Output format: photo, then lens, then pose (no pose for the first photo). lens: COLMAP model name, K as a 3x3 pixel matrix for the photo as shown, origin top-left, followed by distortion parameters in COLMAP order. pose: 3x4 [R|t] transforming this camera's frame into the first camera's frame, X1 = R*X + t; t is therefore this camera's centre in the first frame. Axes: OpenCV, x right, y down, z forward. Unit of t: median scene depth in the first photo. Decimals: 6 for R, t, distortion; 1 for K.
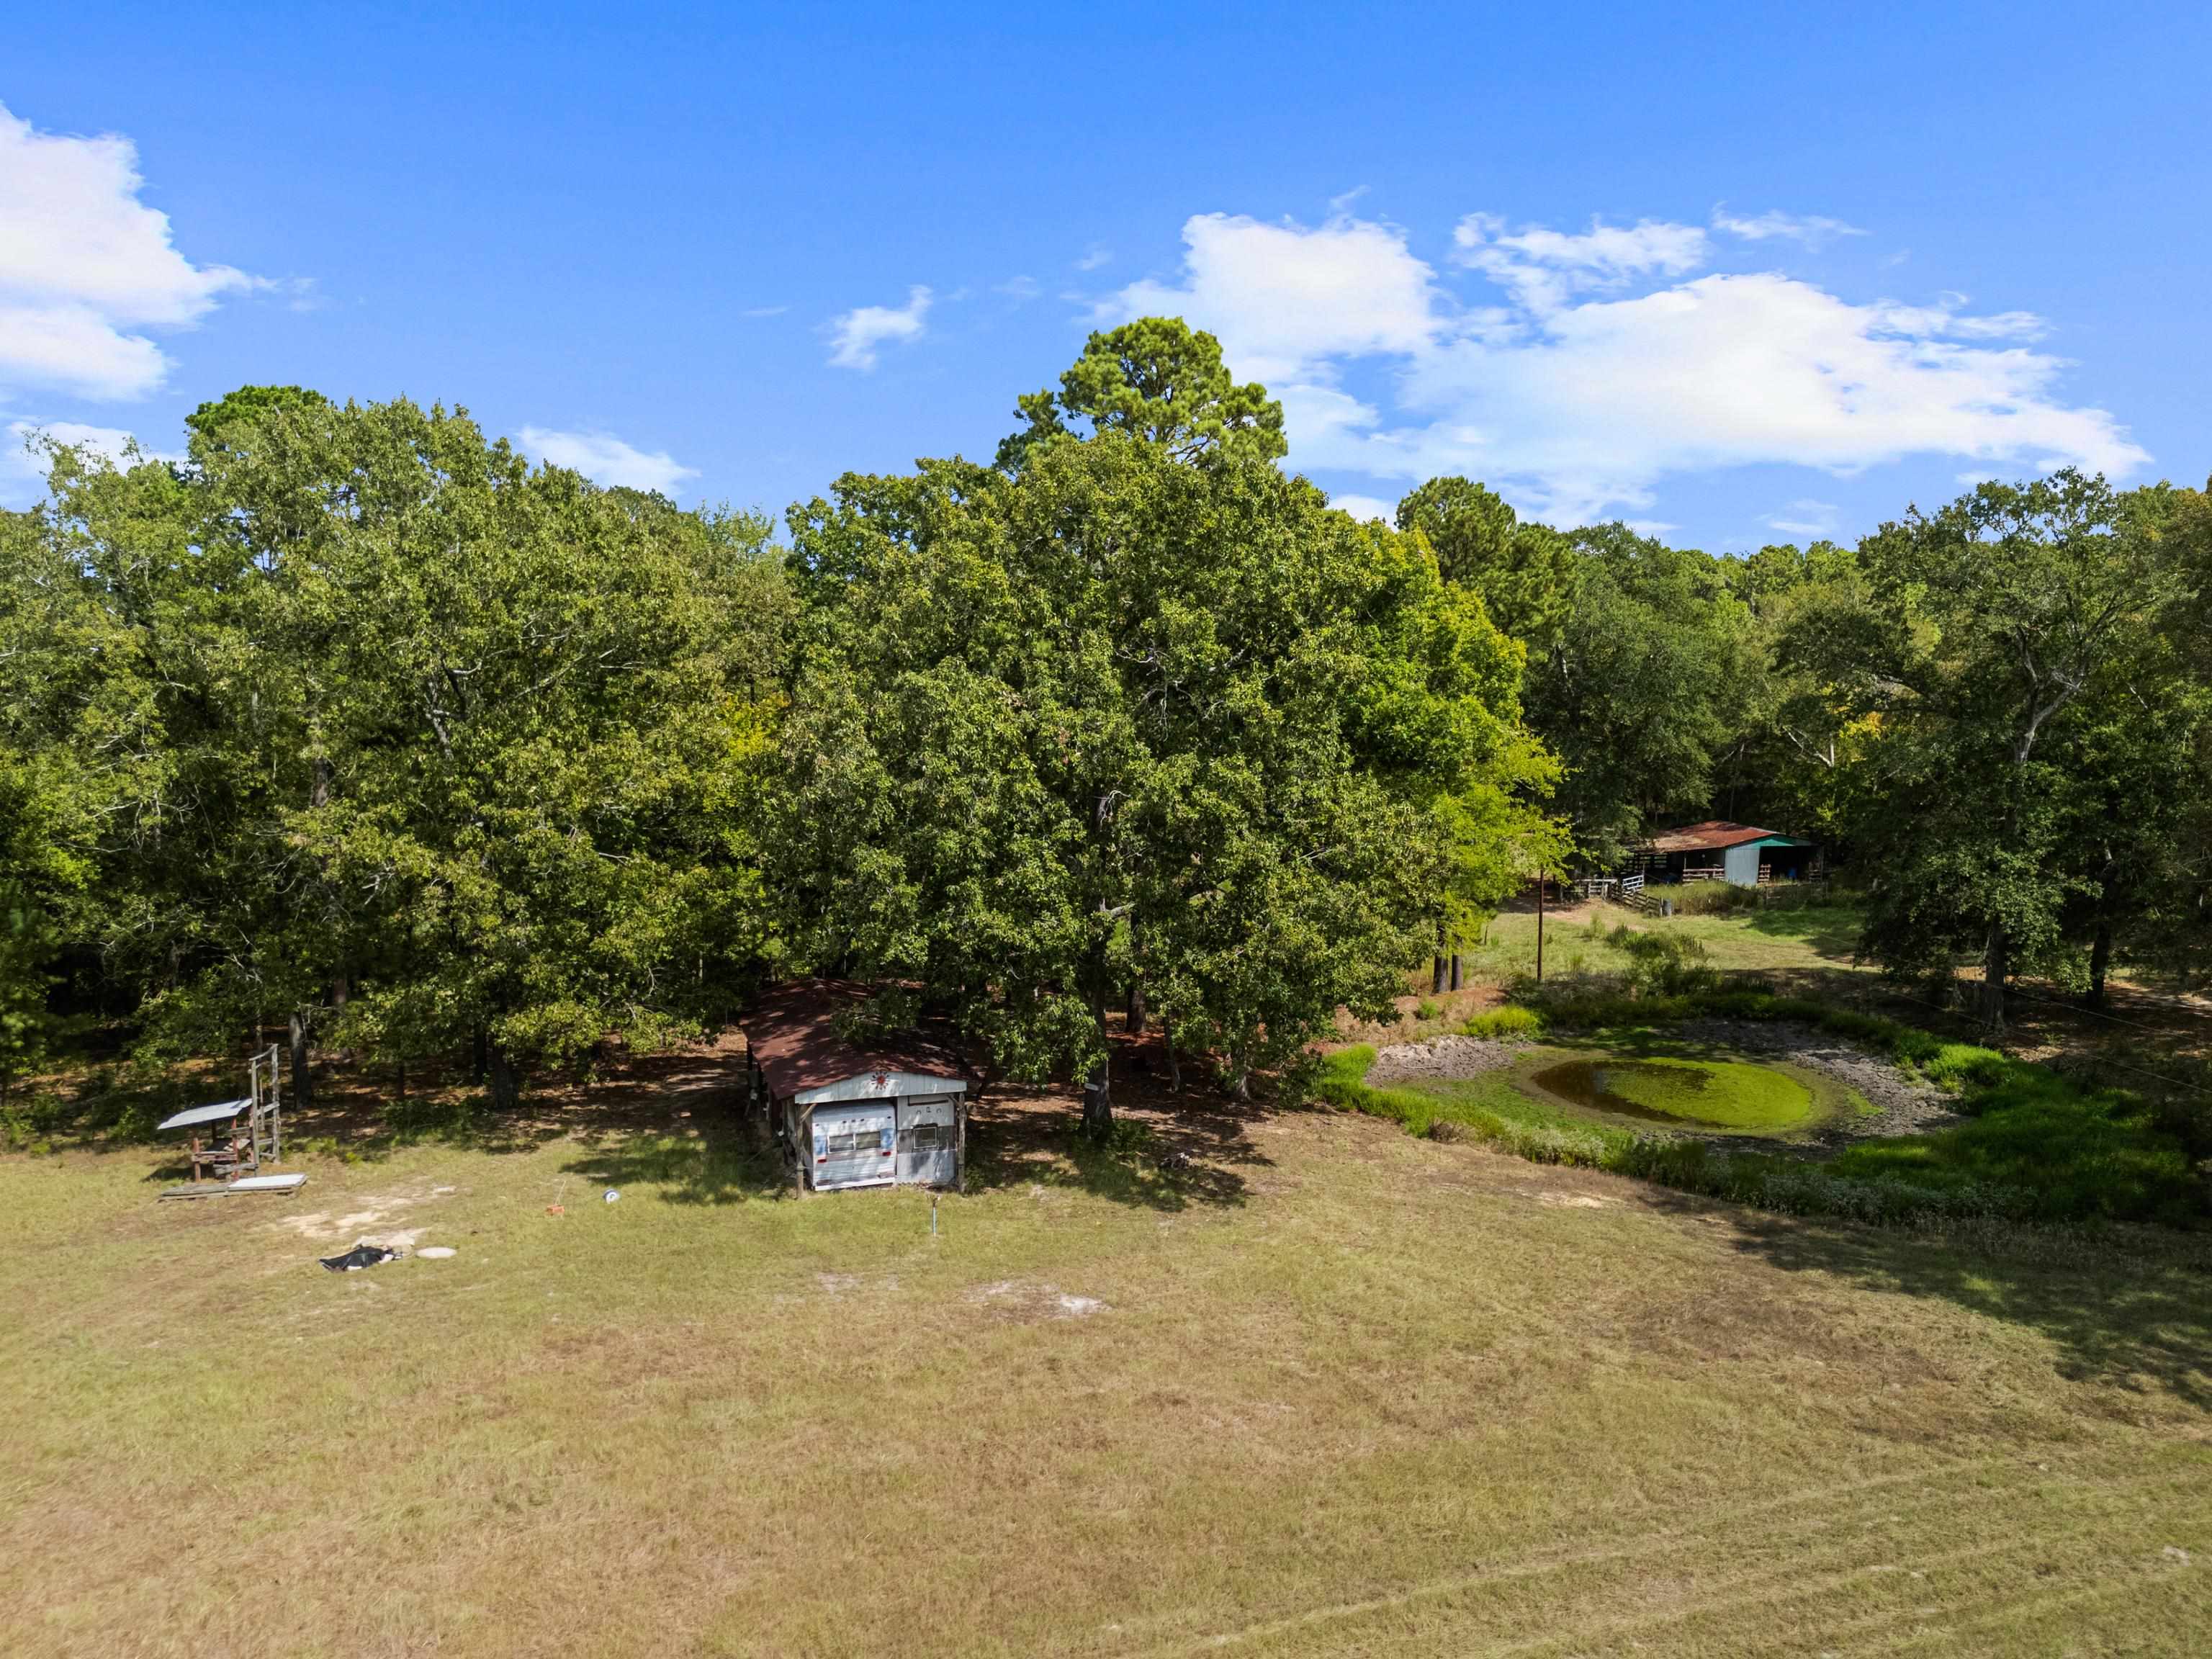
lens RADIAL K [[1657.9, 0, 1103.9], [0, 1657.9, 870.7], [0, 0, 1]] dist [0.034865, 0.003462]
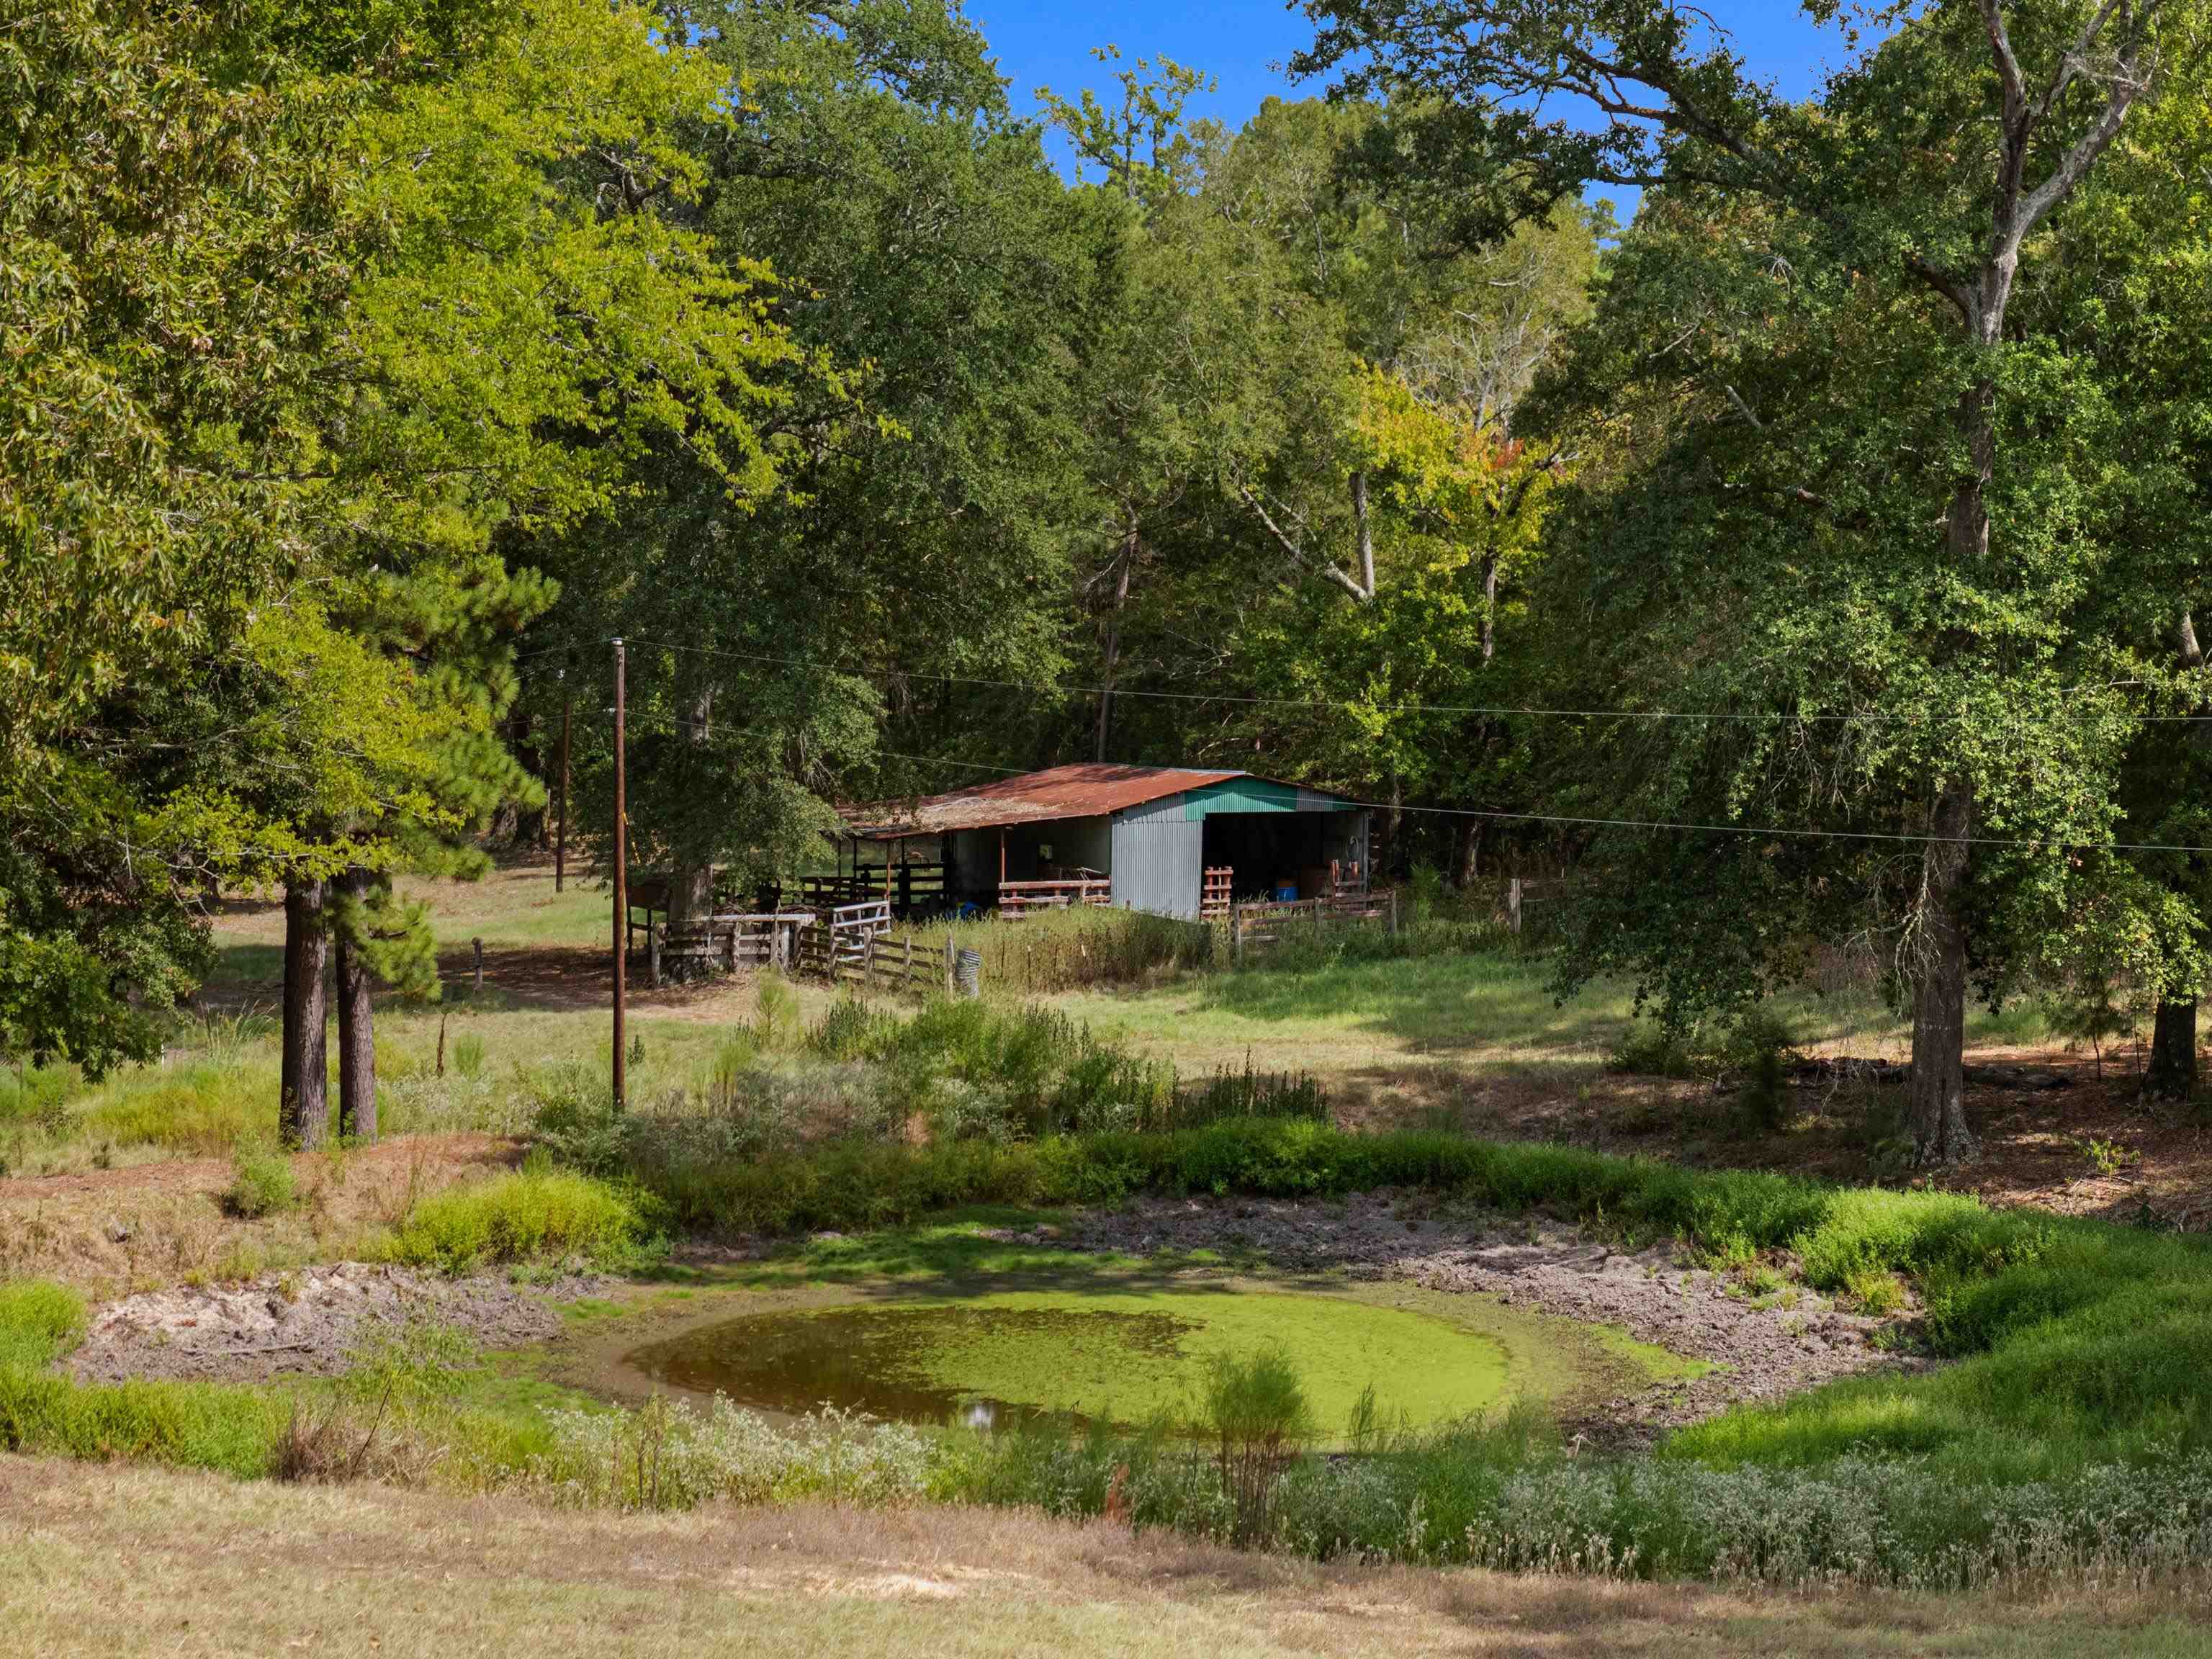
lens RADIAL K [[4443.4, 0, 1106.0], [0, 4443.4, 829.5], [0, 0, 1]] dist [-0.197714, 0.367998]
pose [[0.927048, -0.003665, 0.374924, 0.043687], [0.035473, 0.996324, -0.077971, 0.088658], [-0.373260, 0.085583, 0.923771, 0.231769]]
